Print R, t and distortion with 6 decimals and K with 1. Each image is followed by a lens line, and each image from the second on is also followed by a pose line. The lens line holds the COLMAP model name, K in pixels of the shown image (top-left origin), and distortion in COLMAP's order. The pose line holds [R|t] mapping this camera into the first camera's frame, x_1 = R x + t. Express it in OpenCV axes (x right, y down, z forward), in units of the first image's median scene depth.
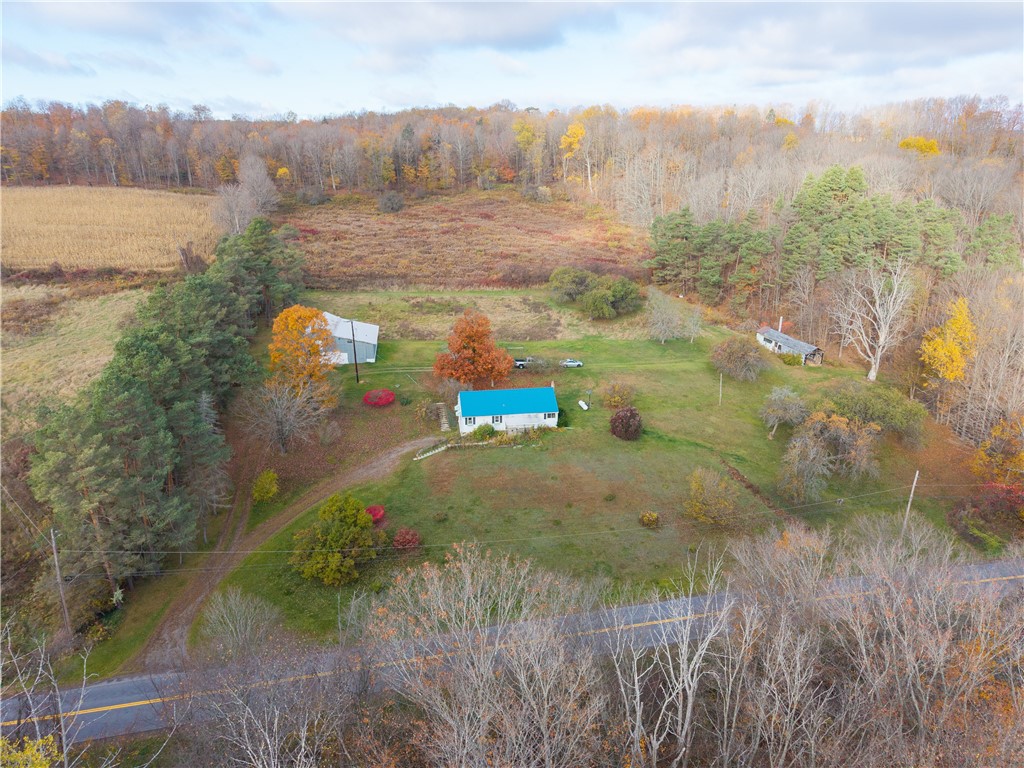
lens RADIAL K [[687.9, 0, 506.1], [0, 687.9, 387.3], [0, 0, 1]] dist [0.015947, -0.022874]
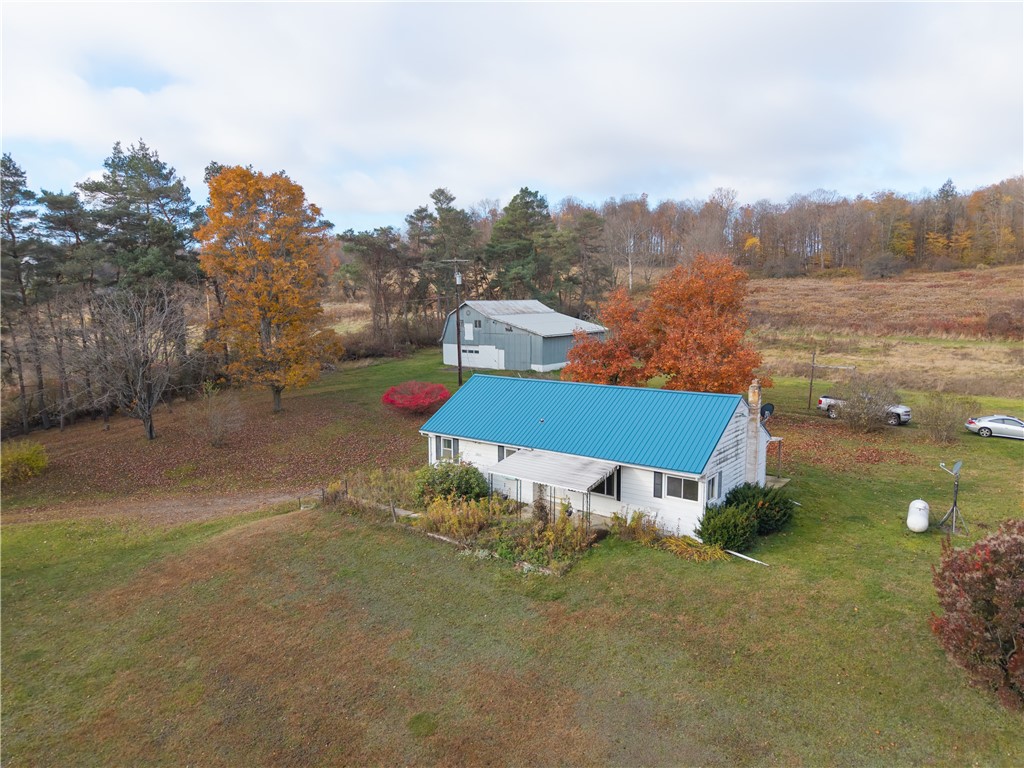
lens RADIAL K [[687.9, 0, 508.4], [0, 687.9, 375.8], [0, 0, 1]] dist [0.015947, -0.022874]
pose [[0.699435, 0.076681, -0.710571, 0.174101], [-0.237101, 0.962818, -0.129482, 0.043301], [0.674221, 0.259041, 0.691609, 0.669378]]
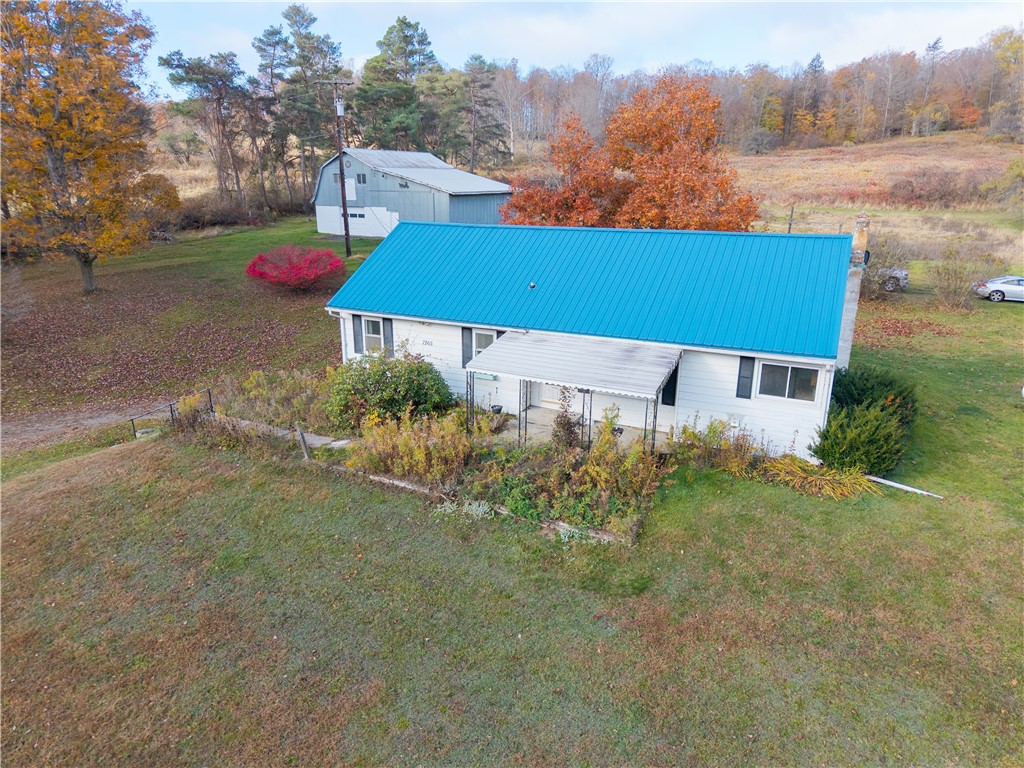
lens RADIAL K [[687.9, 0, 511.9], [0, 687.9, 380.6], [0, 0, 1]] dist [0.015947, -0.022874]
pose [[0.830326, 0.160804, -0.533574, 0.085646], [-0.195435, 0.980679, -0.008580, 0.047991], [0.521885, 0.111403, 0.845710, 0.723515]]
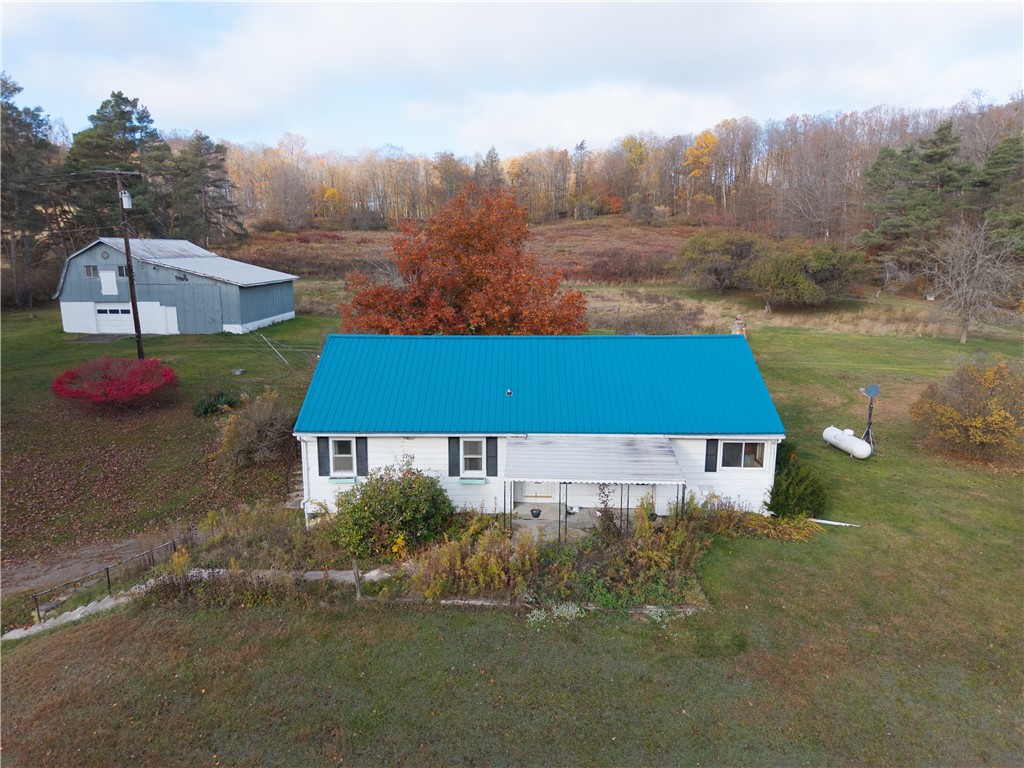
lens RADIAL K [[687.9, 0, 512.4], [0, 687.9, 378.7], [0, 0, 1]] dist [0.015947, -0.022874]
pose [[0.988903, 0.029718, -0.145562, 0.023852], [-0.053383, 0.985431, -0.161482, 0.048674], [0.138642, 0.167461, 0.976082, 0.686047]]
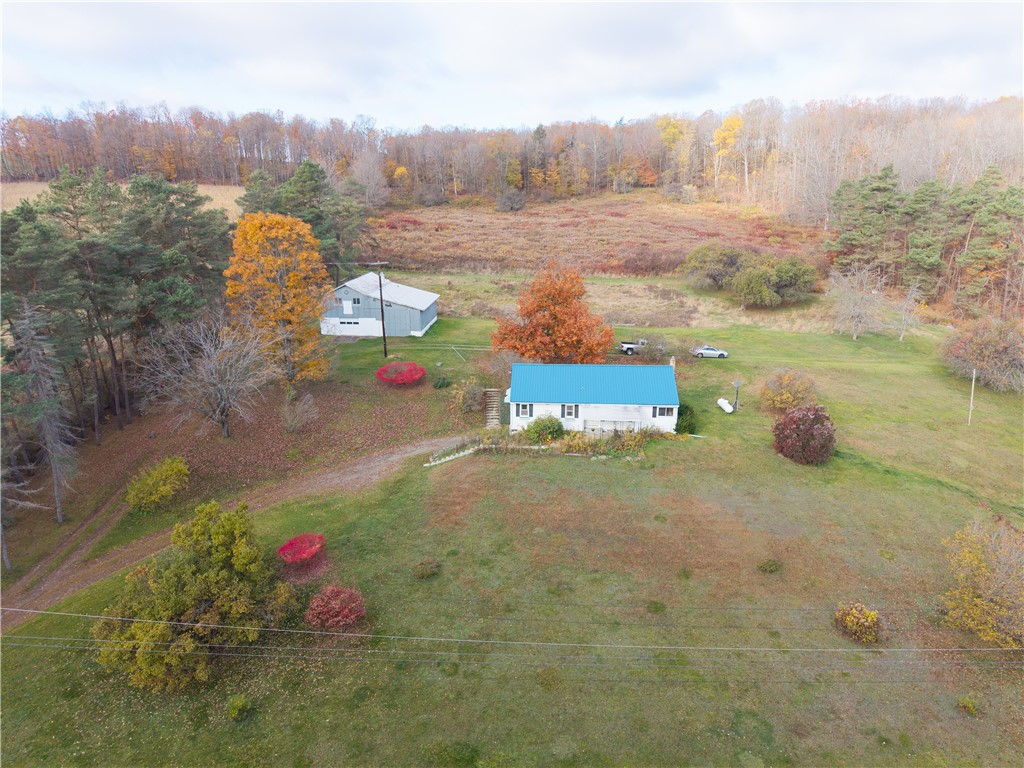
lens RADIAL K [[687.9, 0, 508.1], [0, 687.9, 381.8], [0, 0, 1]] dist [0.015947, -0.022874]
pose [[0.978528, 0.054552, -0.198766, 0.043333], [-0.069524, 0.995182, -0.069136, 0.057153], [0.194036, 0.081470, 0.977605, 0.354218]]
